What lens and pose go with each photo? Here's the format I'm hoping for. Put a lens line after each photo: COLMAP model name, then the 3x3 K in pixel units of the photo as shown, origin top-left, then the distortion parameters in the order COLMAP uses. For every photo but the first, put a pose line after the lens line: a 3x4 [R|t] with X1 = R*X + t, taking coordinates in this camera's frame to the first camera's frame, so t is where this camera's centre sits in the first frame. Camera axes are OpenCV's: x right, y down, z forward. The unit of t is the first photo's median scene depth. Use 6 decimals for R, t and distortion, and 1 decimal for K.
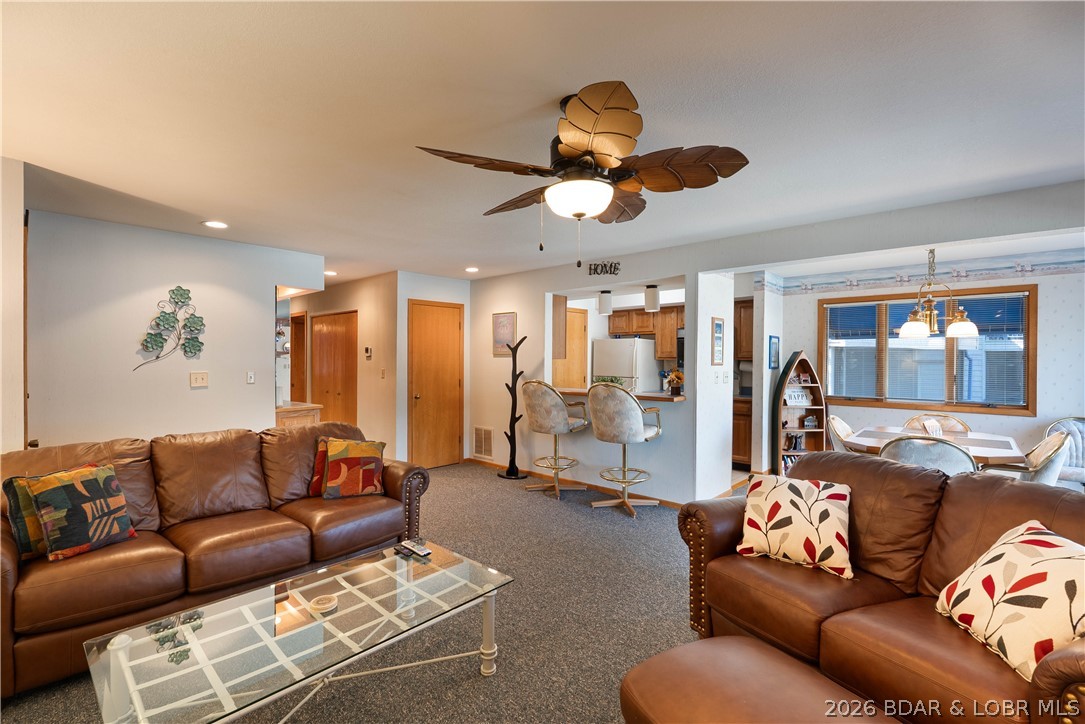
lens RADIAL K [[484.6, 0, 544.9], [0, 484.6, 359.9], [0, 0, 1]] dist [-0.001528, -0.000138]
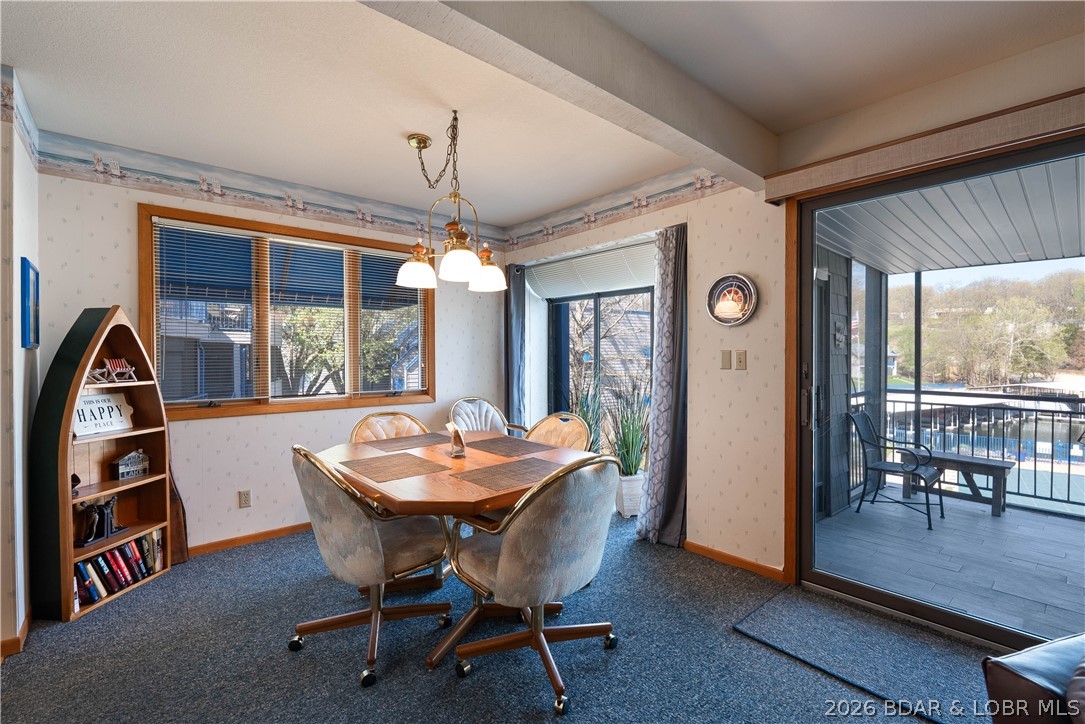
lens RADIAL K [[477.9, 0, 543.5], [0, 477.9, 361.1], [0, 0, 1]] dist [-0.005591, 0.000215]
pose [[0.124262, -0.014910, 0.992137, 0.172317], [0.007305, 0.999874, 0.014111, 0.030565], [-0.992222, 0.005494, 0.124356, 0.636031]]
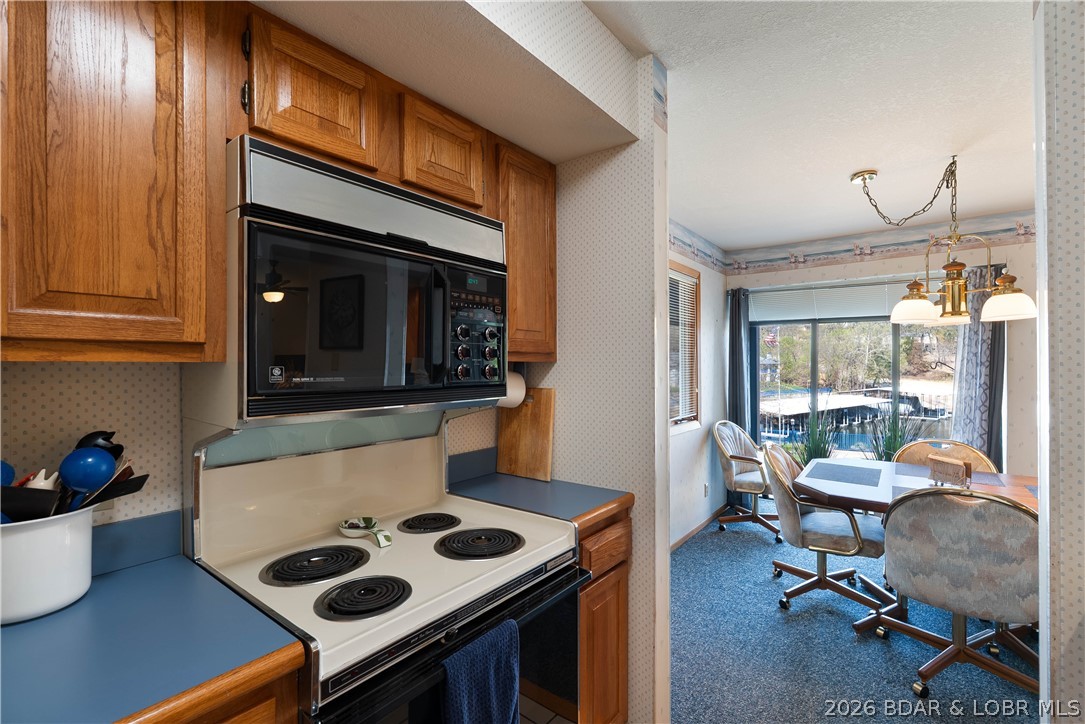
lens RADIAL K [[483.2, 0, 543.2], [0, 483.2, 364.5], [0, 0, 1]] dist [-0.003098, -0.000333]
pose [[-0.076668, -0.006528, 0.997035, 0.169580], [0.005635, 0.999960, 0.006980, -0.000483], [-0.997041, 0.006154, -0.076628, 1.219501]]
